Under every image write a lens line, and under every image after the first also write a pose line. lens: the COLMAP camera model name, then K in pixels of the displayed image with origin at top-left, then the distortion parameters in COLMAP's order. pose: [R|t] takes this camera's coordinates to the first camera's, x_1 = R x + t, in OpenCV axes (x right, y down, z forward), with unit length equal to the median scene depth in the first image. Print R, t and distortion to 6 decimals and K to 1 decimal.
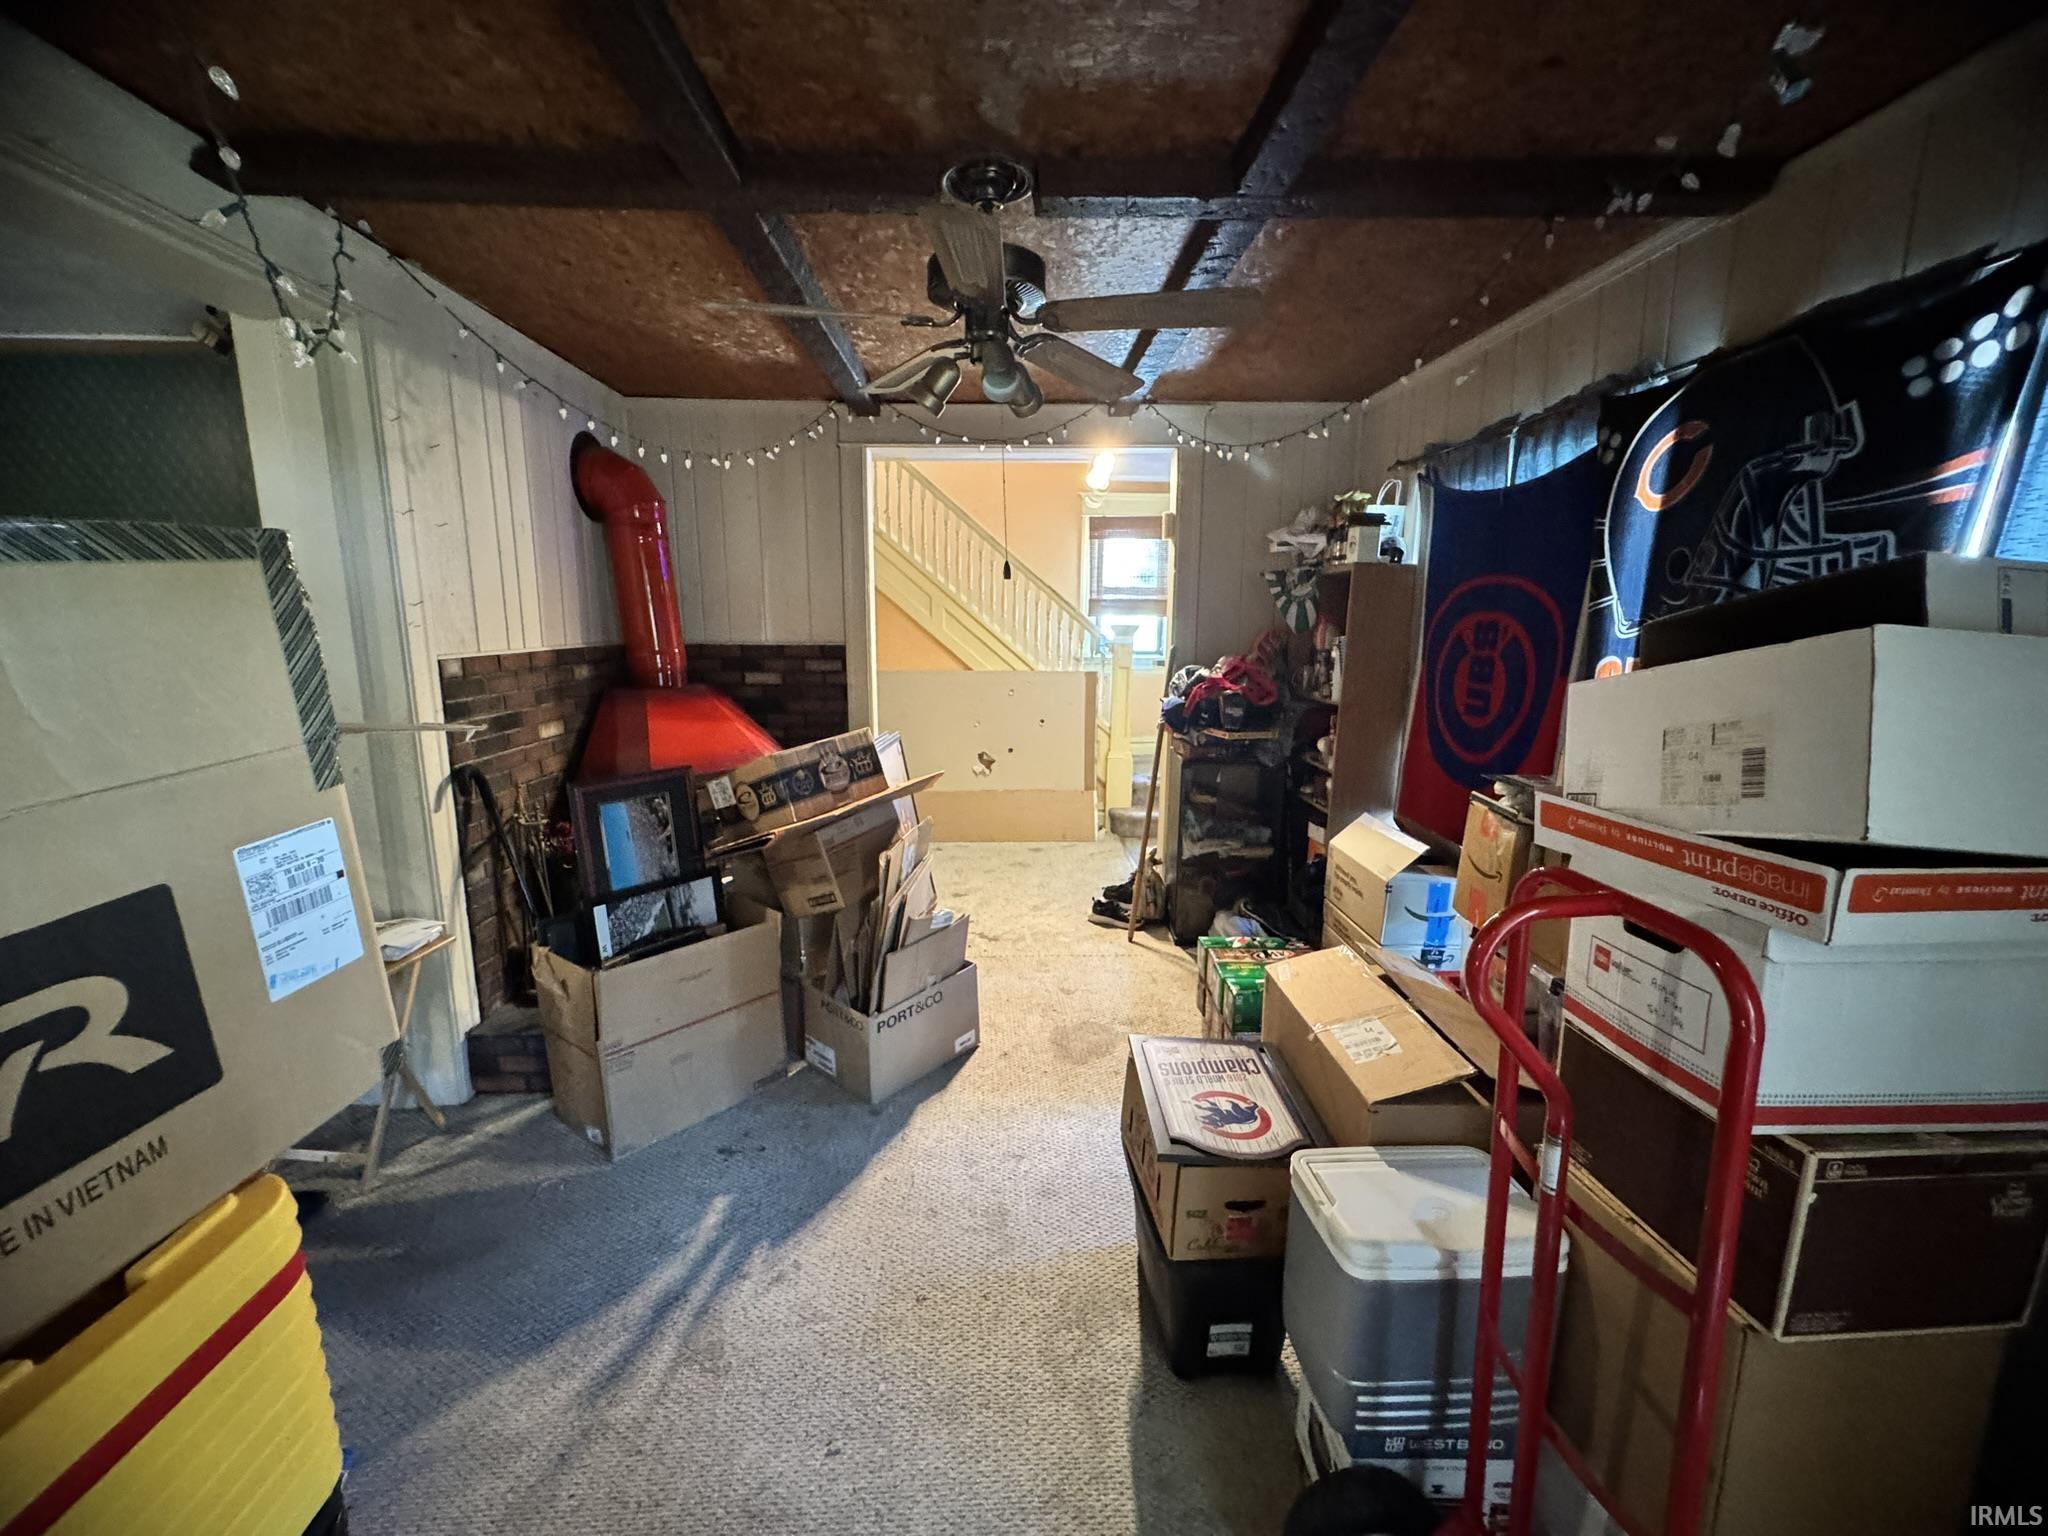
lens RADIAL K [[823.1, 0, 1024.0], [0, 823.1, 768.0], [0, 0, 1]] dist [-0.000589, 0.000058]
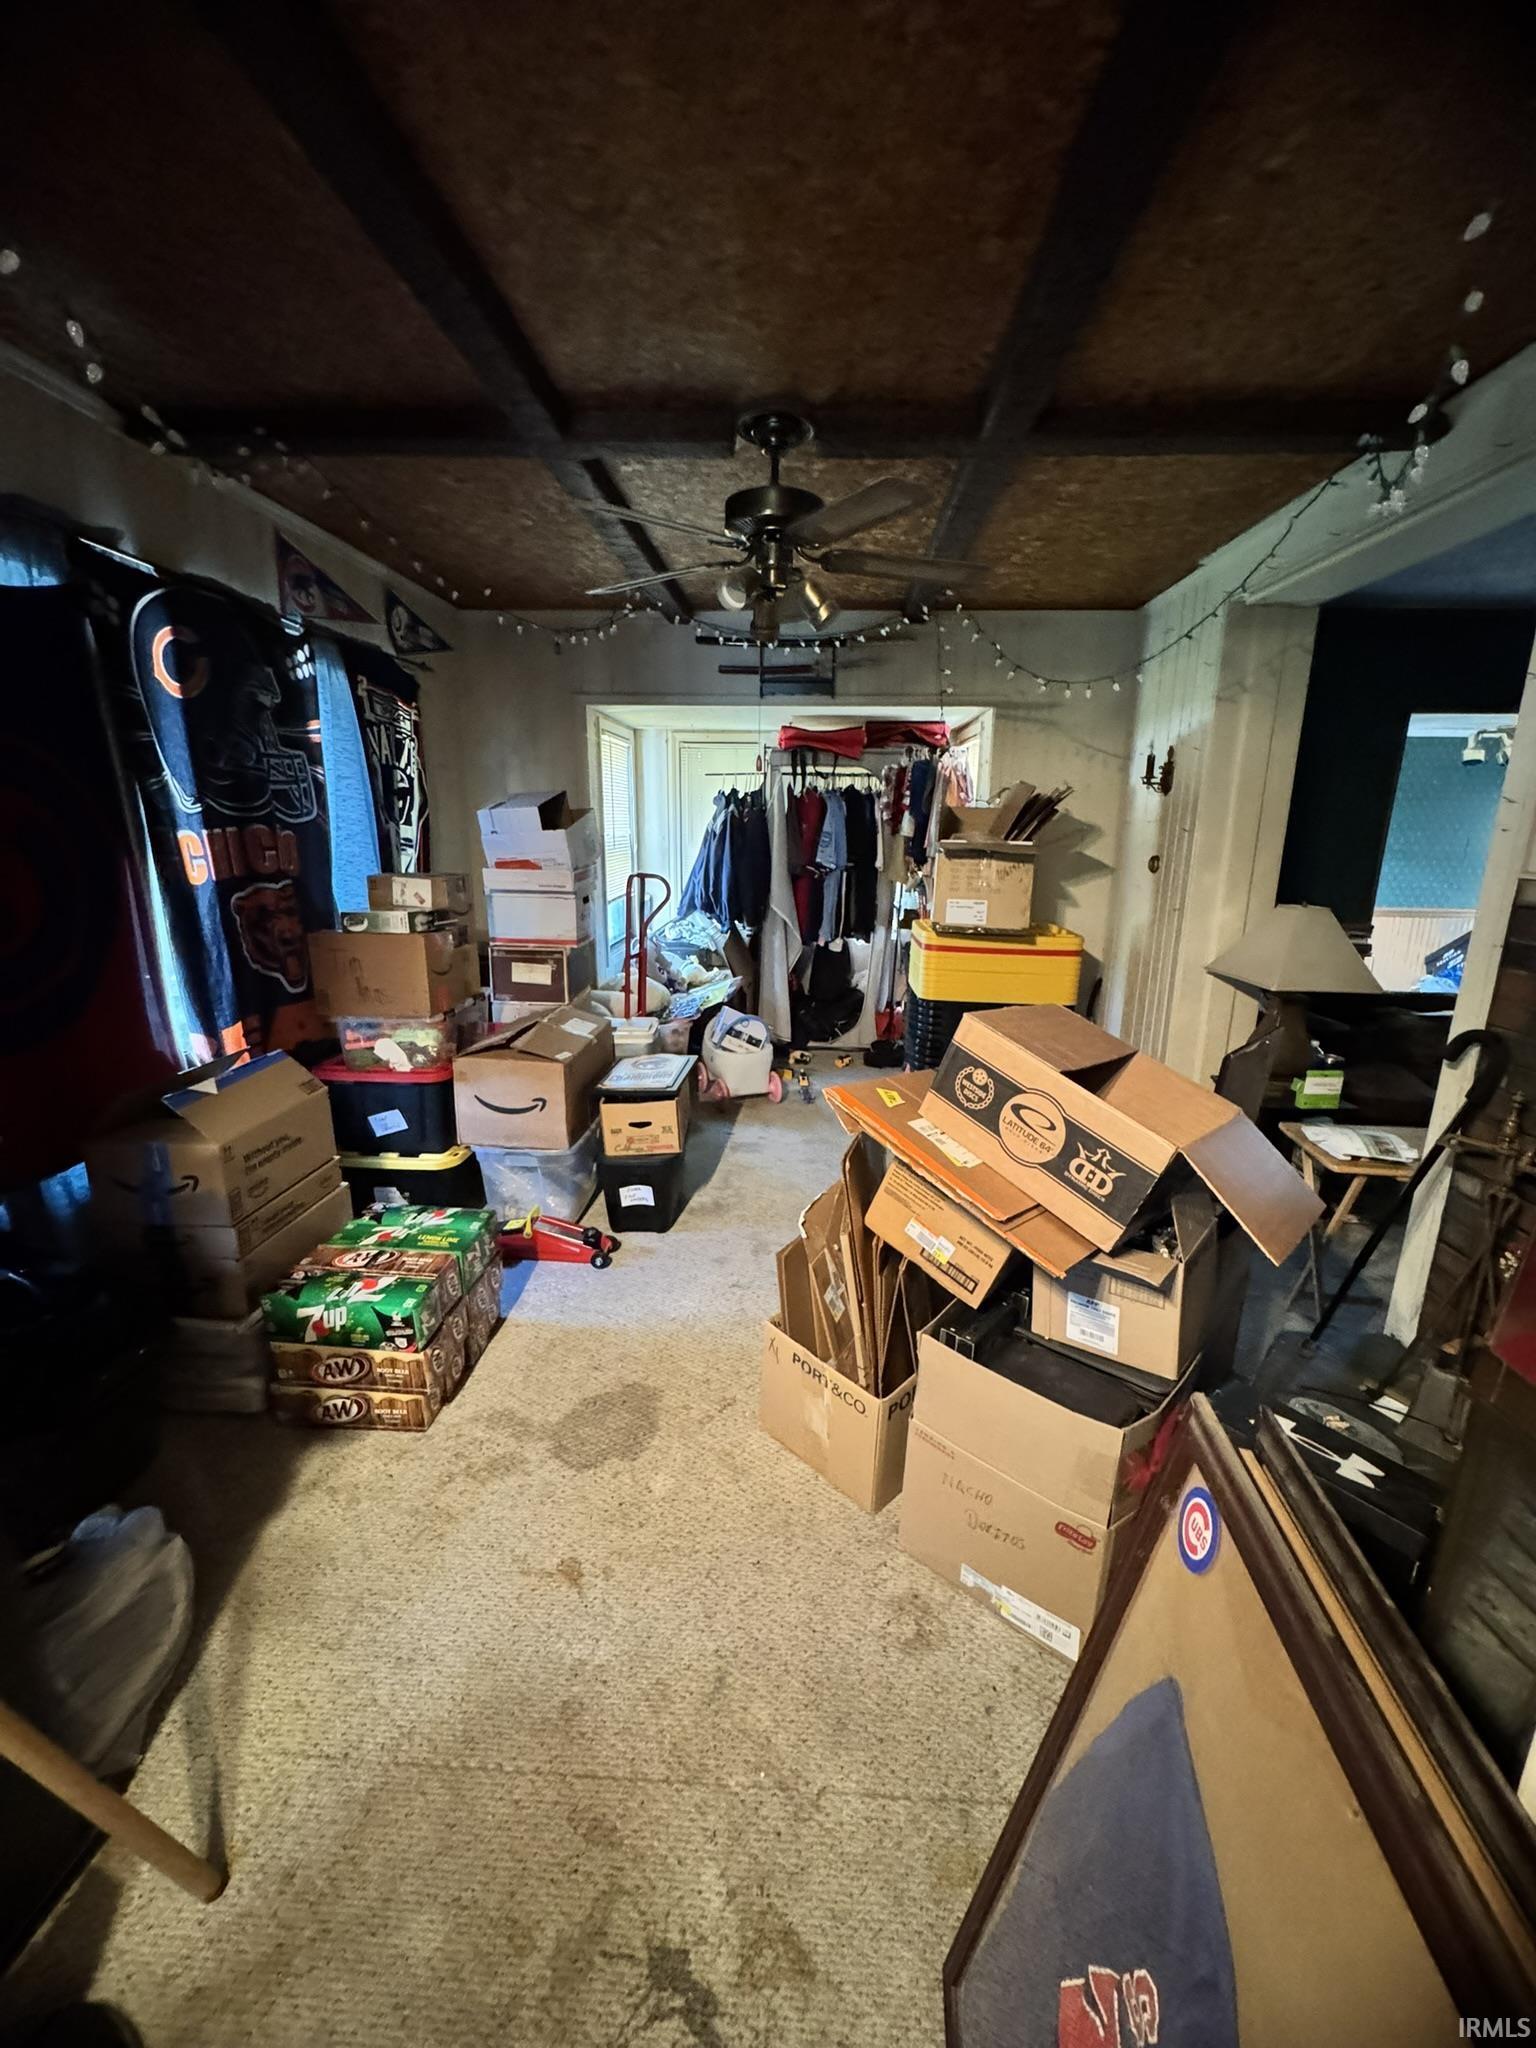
lens RADIAL K [[823.1, 0, 762.4], [0, 823.1, 1021.8], [0, 0, 1]] dist [-0.000589, 0.000058]
pose [[-0.994534, -0.044484, 0.094459, -0.182362], [-0.001563, 0.910940, 0.412537, -0.446819], [-0.104397, 0.410134, -0.906030, 2.533039]]
